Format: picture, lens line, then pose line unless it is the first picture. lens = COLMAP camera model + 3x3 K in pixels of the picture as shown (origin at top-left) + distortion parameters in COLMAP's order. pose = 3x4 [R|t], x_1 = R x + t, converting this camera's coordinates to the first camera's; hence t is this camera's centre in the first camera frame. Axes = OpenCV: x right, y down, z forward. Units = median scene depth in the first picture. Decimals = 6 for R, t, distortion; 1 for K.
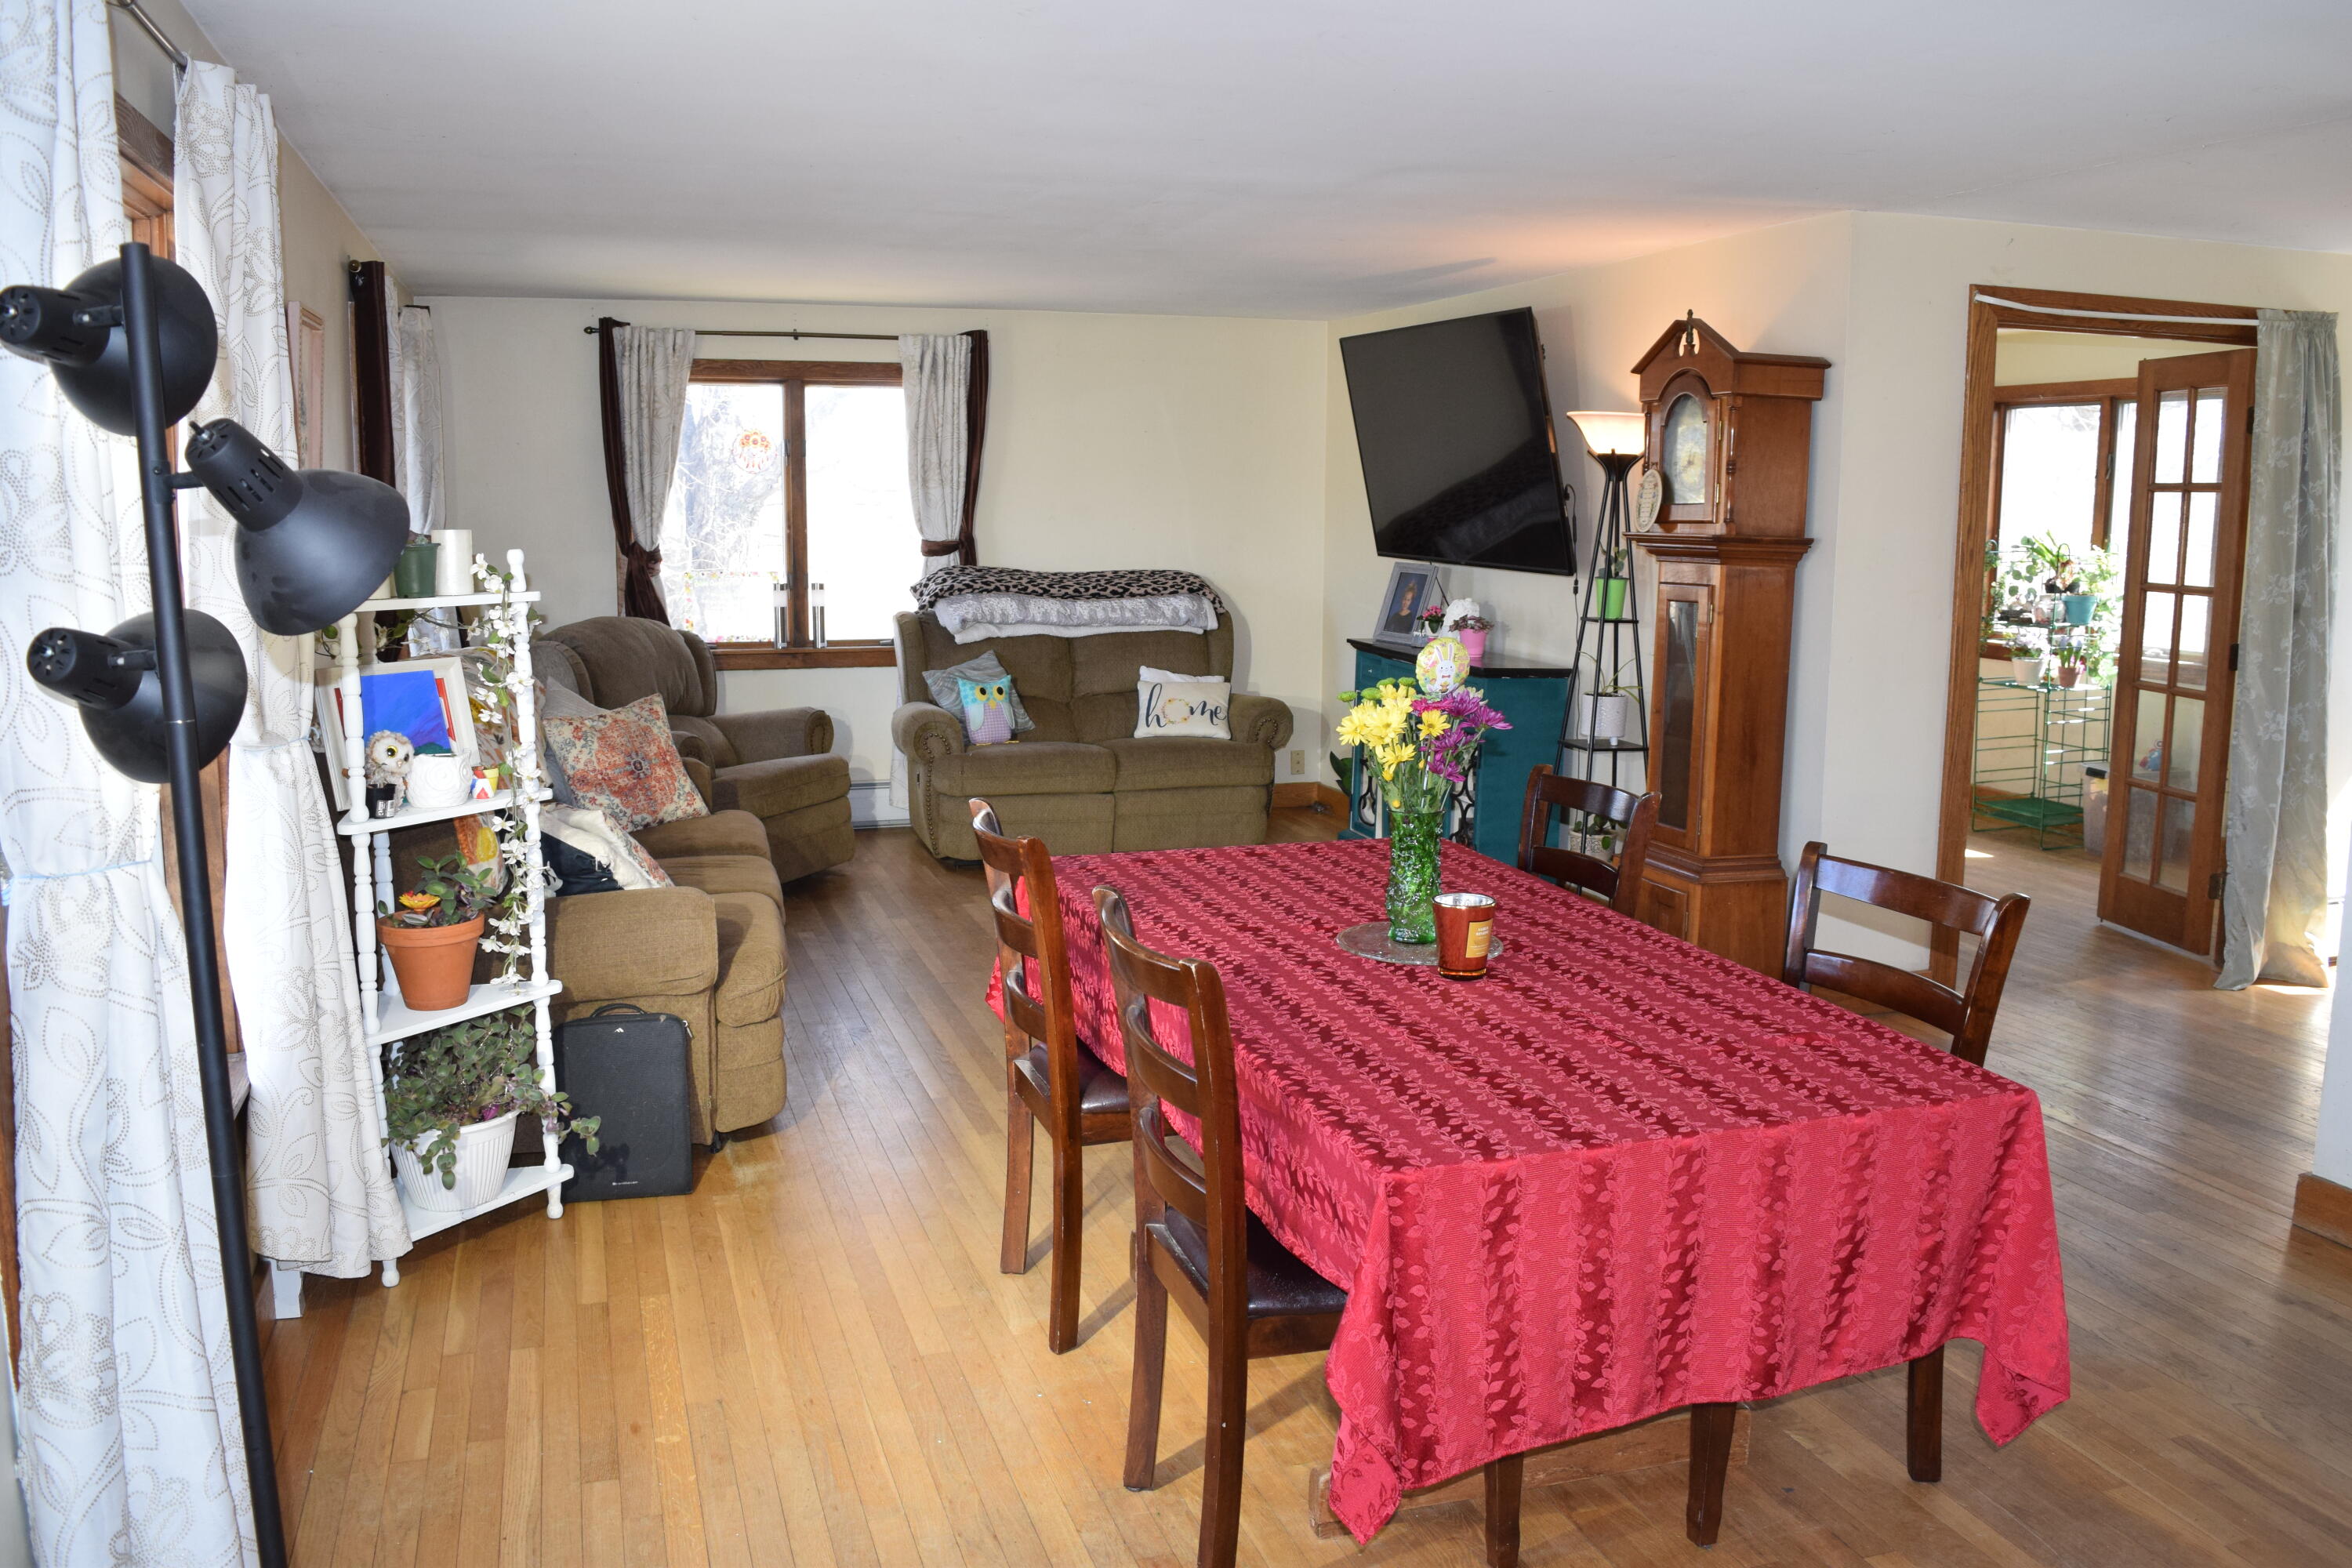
lens RADIAL K [[1851.0, 0, 1174.7], [0, 1851.0, 788.4], [0, 0, 1]] dist [-0.096245, 0.014937]
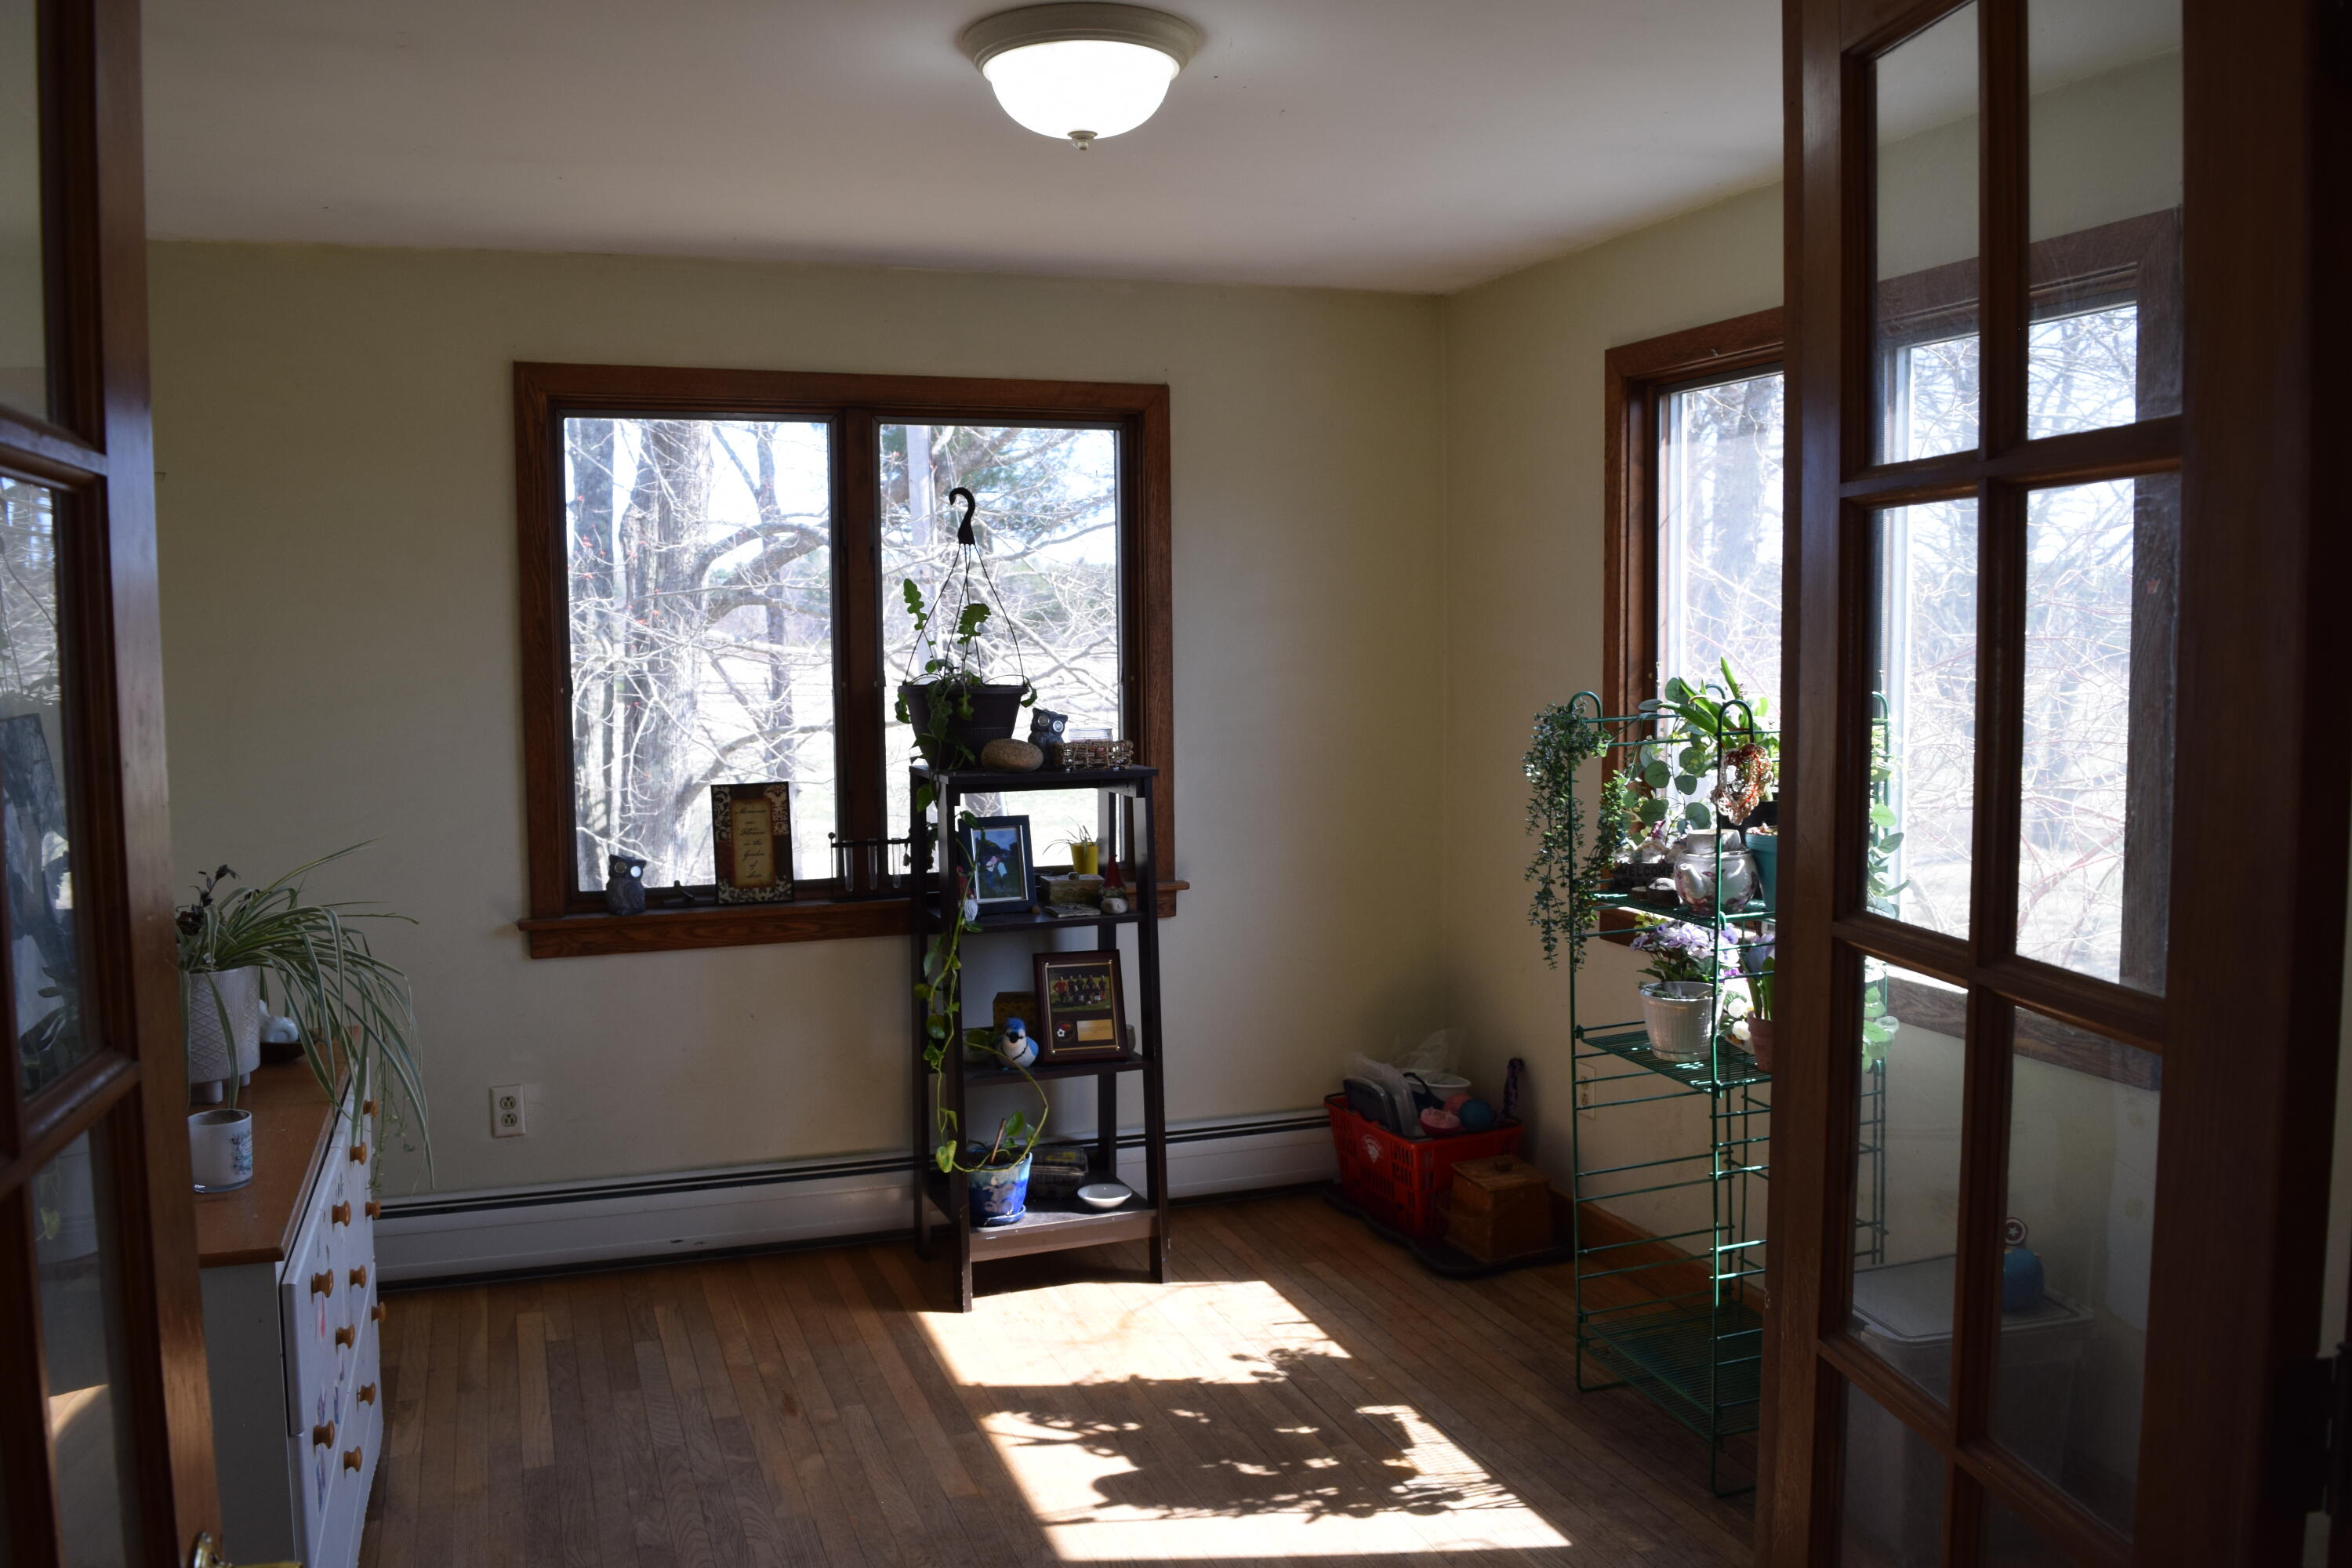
lens RADIAL K [[1851.0, 0, 1176.7], [0, 1851.0, 781.5], [0, 0, 1]] dist [-0.096245, 0.014937]
pose [[0.999213, -0.021526, 0.033327, 0.457453], [0.023973, 0.996908, -0.074837, -0.117157], [-0.031613, 0.075577, 0.996639, 0.789818]]
